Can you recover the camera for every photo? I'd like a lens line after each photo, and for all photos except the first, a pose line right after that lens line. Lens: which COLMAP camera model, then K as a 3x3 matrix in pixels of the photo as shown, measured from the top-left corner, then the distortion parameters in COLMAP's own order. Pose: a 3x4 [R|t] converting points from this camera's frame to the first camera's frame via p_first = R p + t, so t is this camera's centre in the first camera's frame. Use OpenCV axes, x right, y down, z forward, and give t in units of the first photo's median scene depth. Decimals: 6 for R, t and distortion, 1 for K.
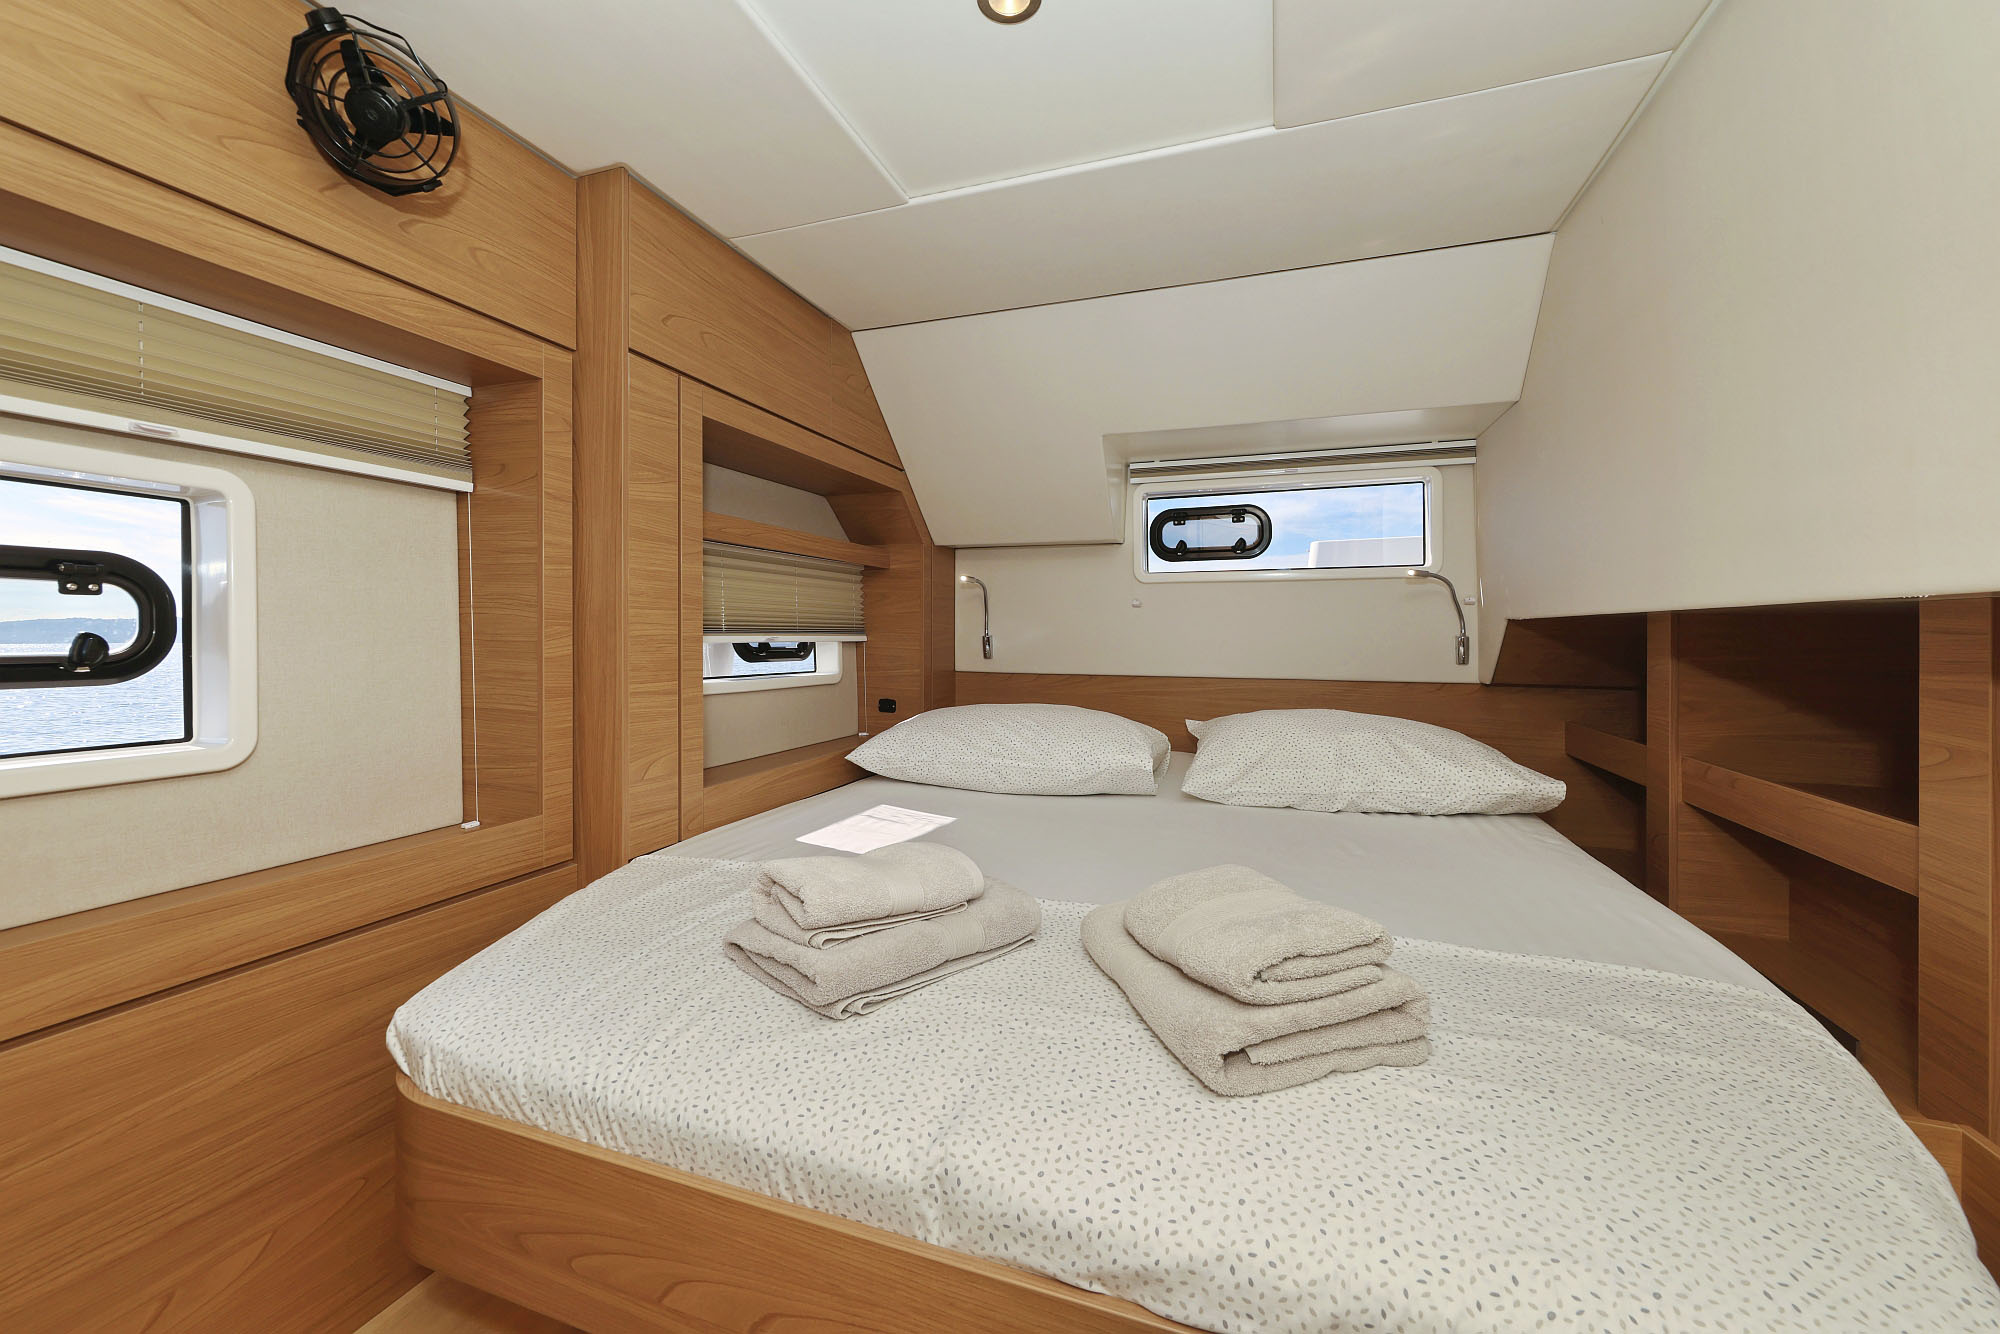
lens RADIAL K [[778.4, 0, 936.1], [0, 778.4, 632.3], [0, 0, 1]] dist [0.000079, -0.000586]
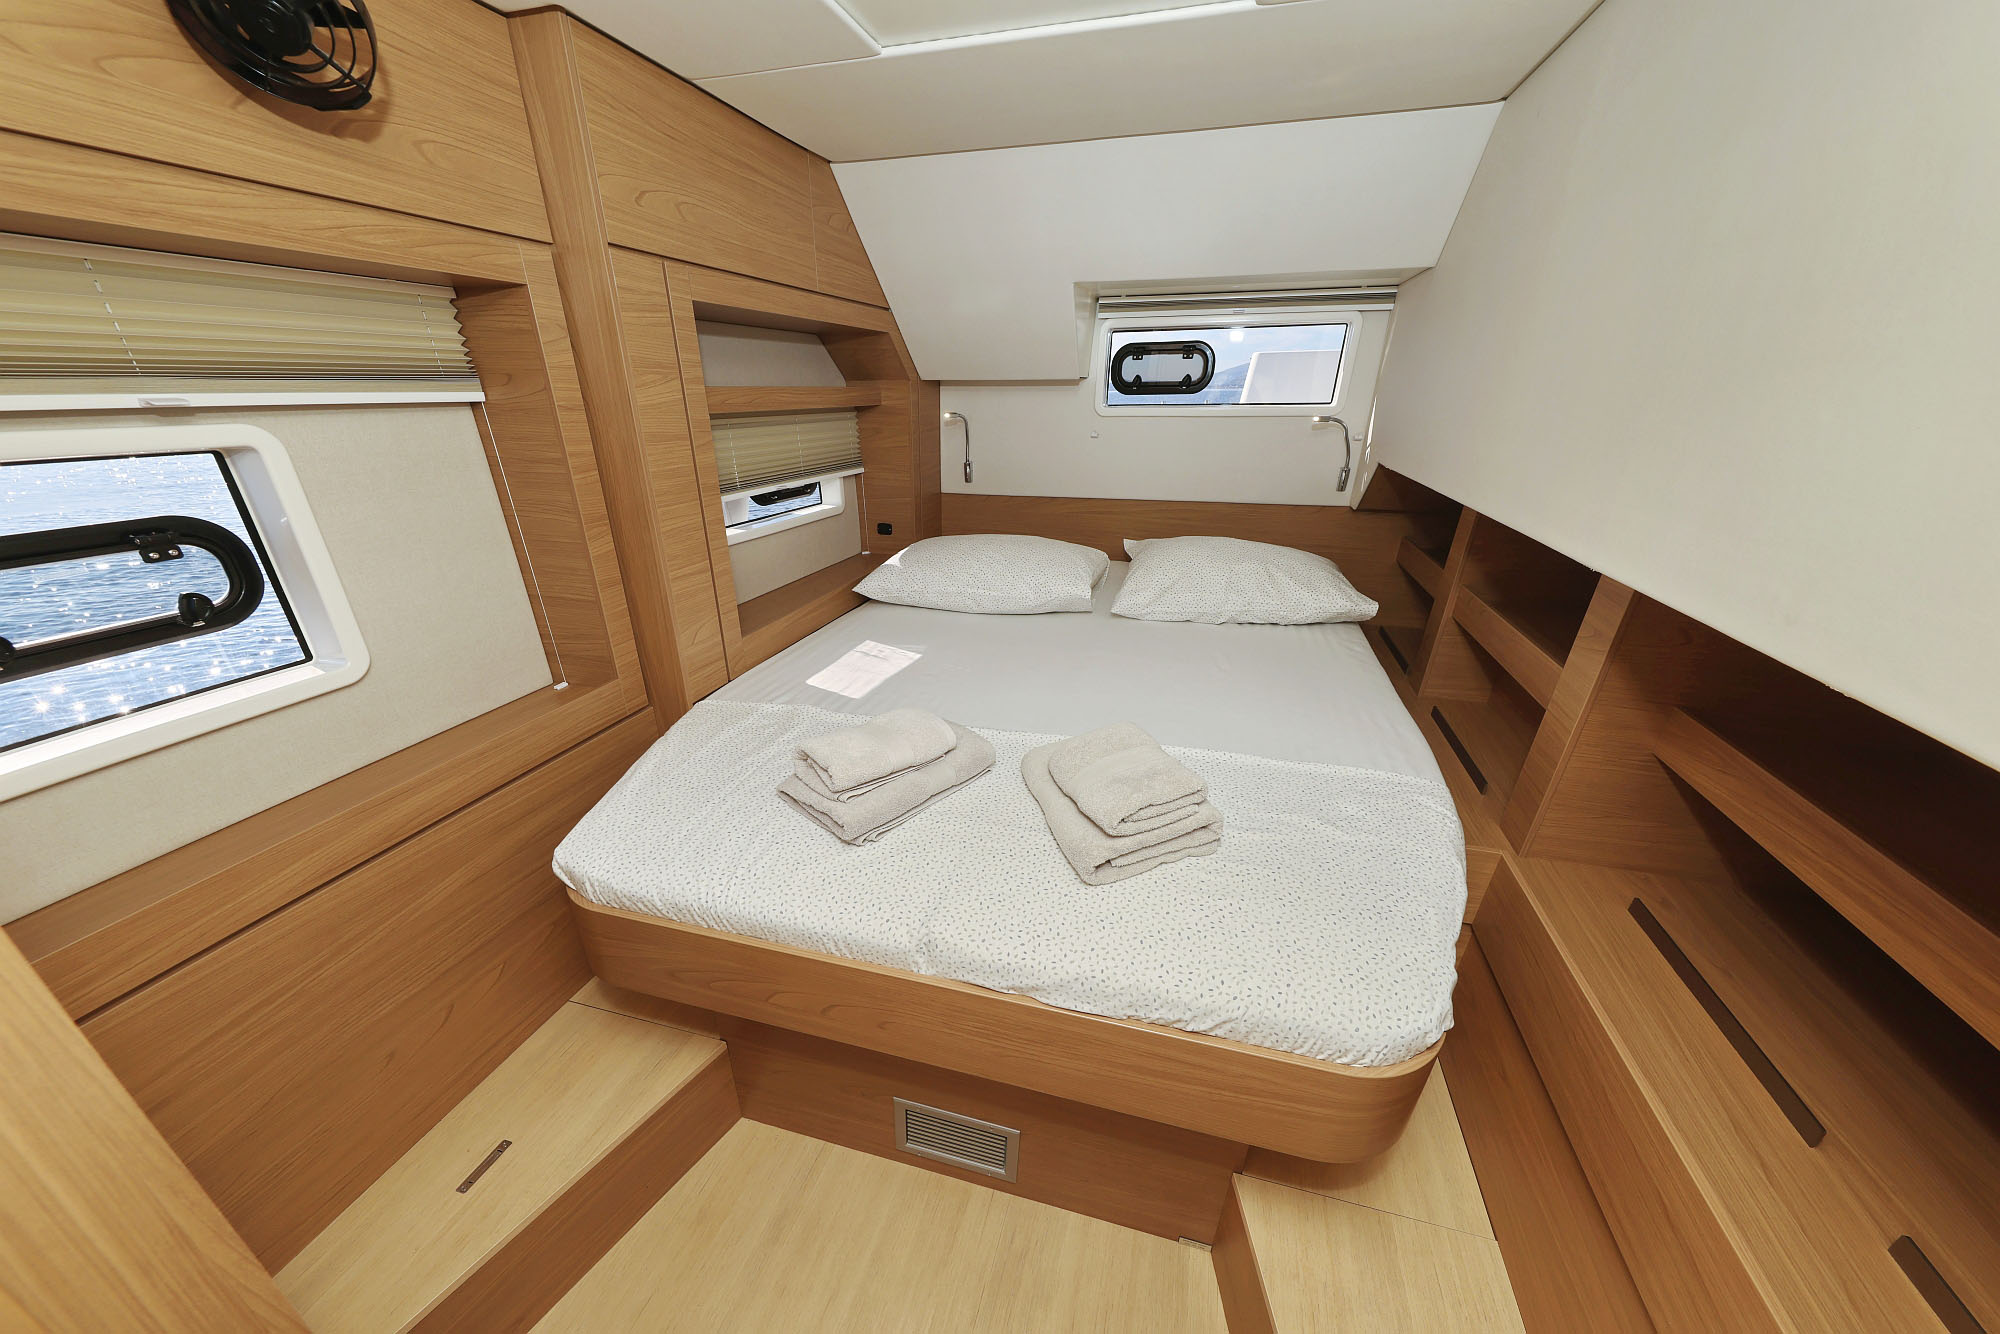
lens RADIAL K [[645.8, 0, 1005.2], [0, 645.8, 667.6], [0, 0, 1]] dist [-0.002332, -0.000301]
pose [[0.993647, -0.018759, 0.110963, 0.019877], [-0.026963, 0.917606, 0.396576, -0.271514], [-0.109260, -0.397048, 0.911271, -0.053393]]
